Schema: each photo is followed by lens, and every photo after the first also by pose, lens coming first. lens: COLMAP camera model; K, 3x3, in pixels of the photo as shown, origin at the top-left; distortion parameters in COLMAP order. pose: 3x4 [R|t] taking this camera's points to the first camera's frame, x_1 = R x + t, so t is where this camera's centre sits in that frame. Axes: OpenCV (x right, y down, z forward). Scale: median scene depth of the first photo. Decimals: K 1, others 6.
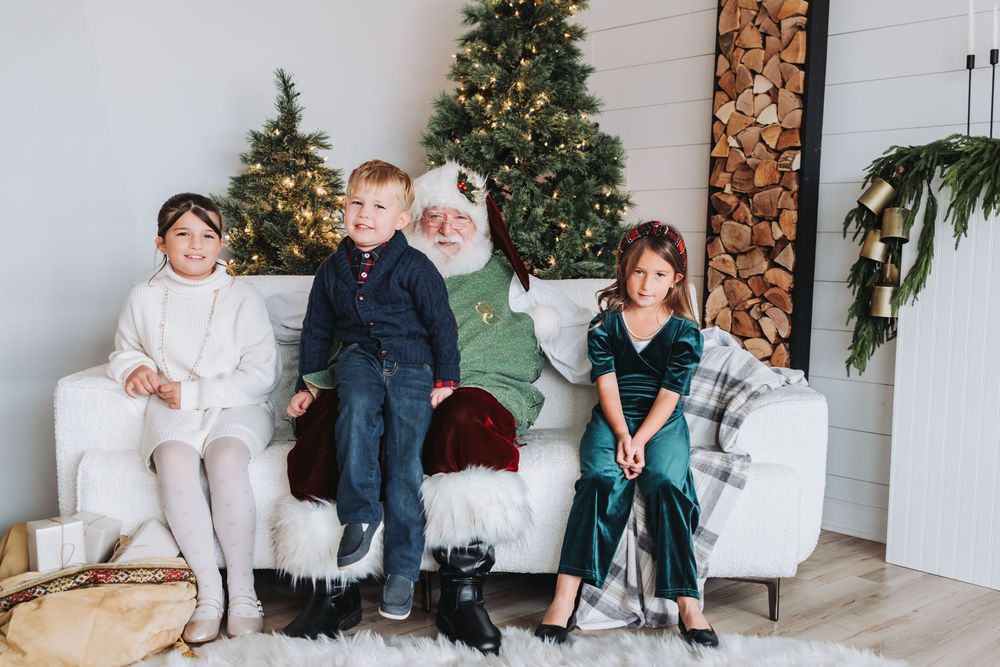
lens RADIAL K [[1009.4, 0, 526.7], [0, 1009.4, 321.4], [0, 0, 1]] dist [-0.017251, 0.000000]
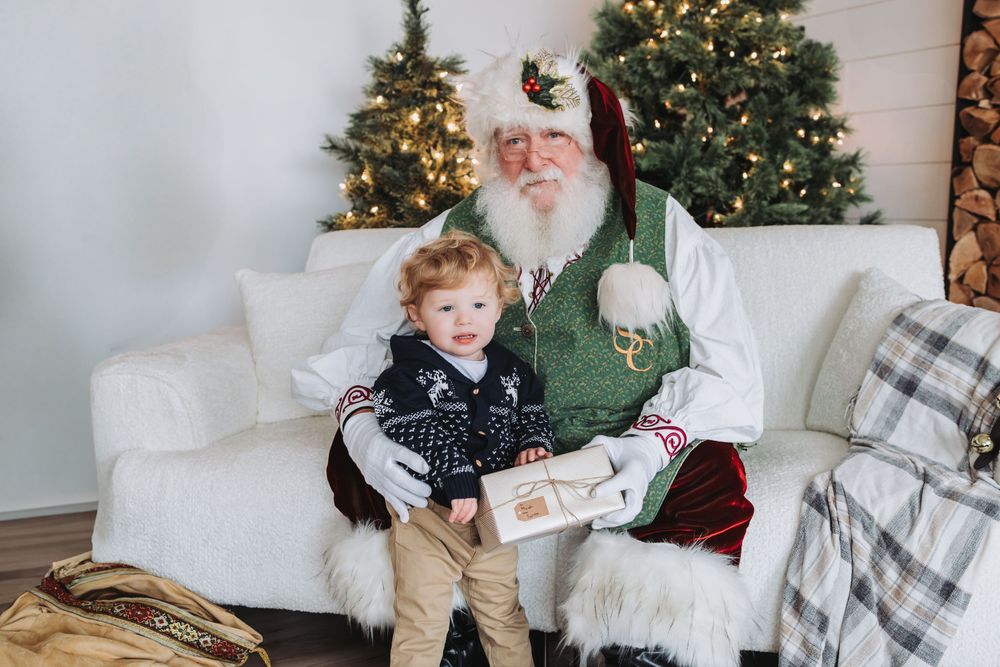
lens RADIAL K [[964.2, 0, 488.1], [0, 964.2, 318.8], [0, 0, 1]] dist [-0.006417, 0.000000]
pose [[0.966741, 0.006278, -0.255682, 0.028698], [0.007432, 0.998587, 0.052620, -0.011487], [0.255651, -0.052770, 0.965328, 0.220201]]
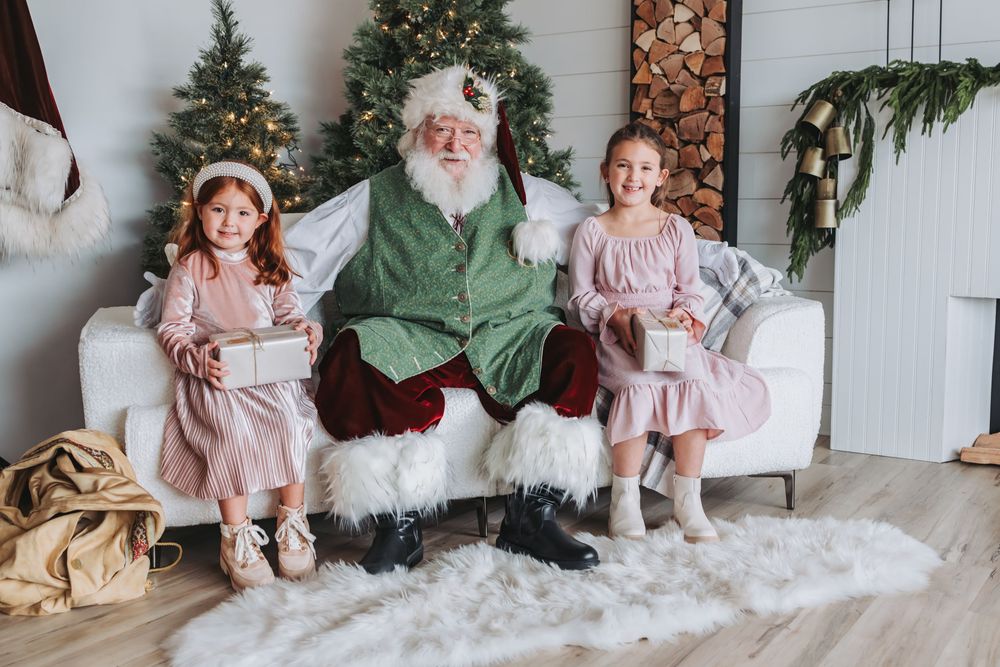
lens RADIAL K [[1041.3, 0, 500.0], [0, 1041.3, 307.5], [0, 0, 1]] dist [-0.001026, 0.000000]
pose [[0.971205, -0.064527, 0.229342, -0.221563], [0.052872, 0.996995, 0.056613, -0.001055], [-0.232306, -0.042857, 0.971698, -0.024025]]
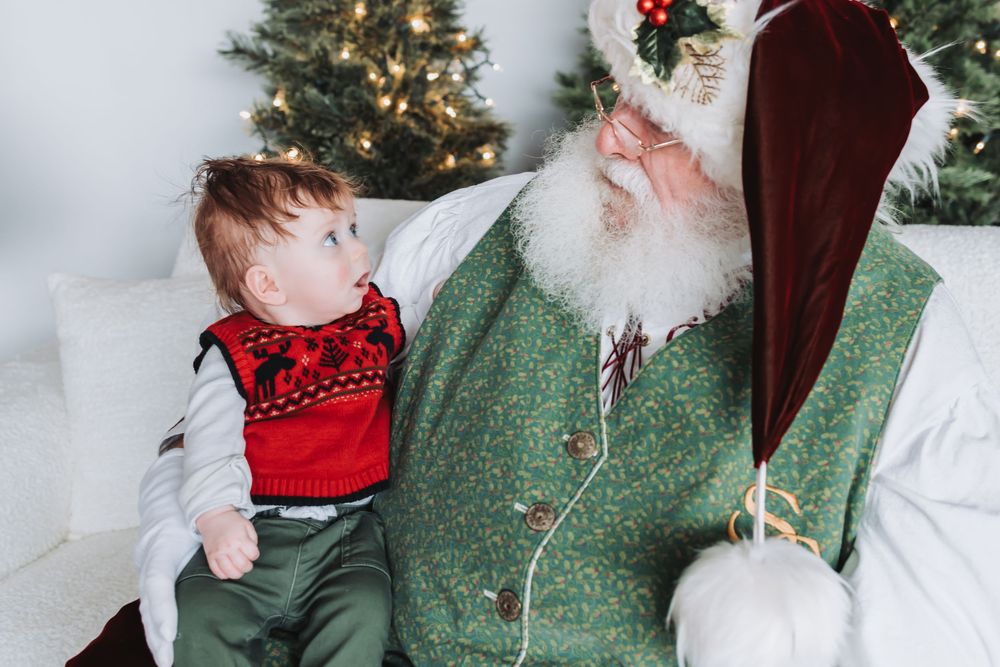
lens RADIAL K [[1041.3, 0, 446.0], [0, 1041.3, 337.8], [0, 0, 1]] dist [-0.001026, 0.000000]
pose [[0.943723, 0.082271, -0.320341, -0.001229], [-0.025103, 0.983592, 0.178655, -0.062405], [0.329783, -0.160559, 0.930303, 0.450776]]
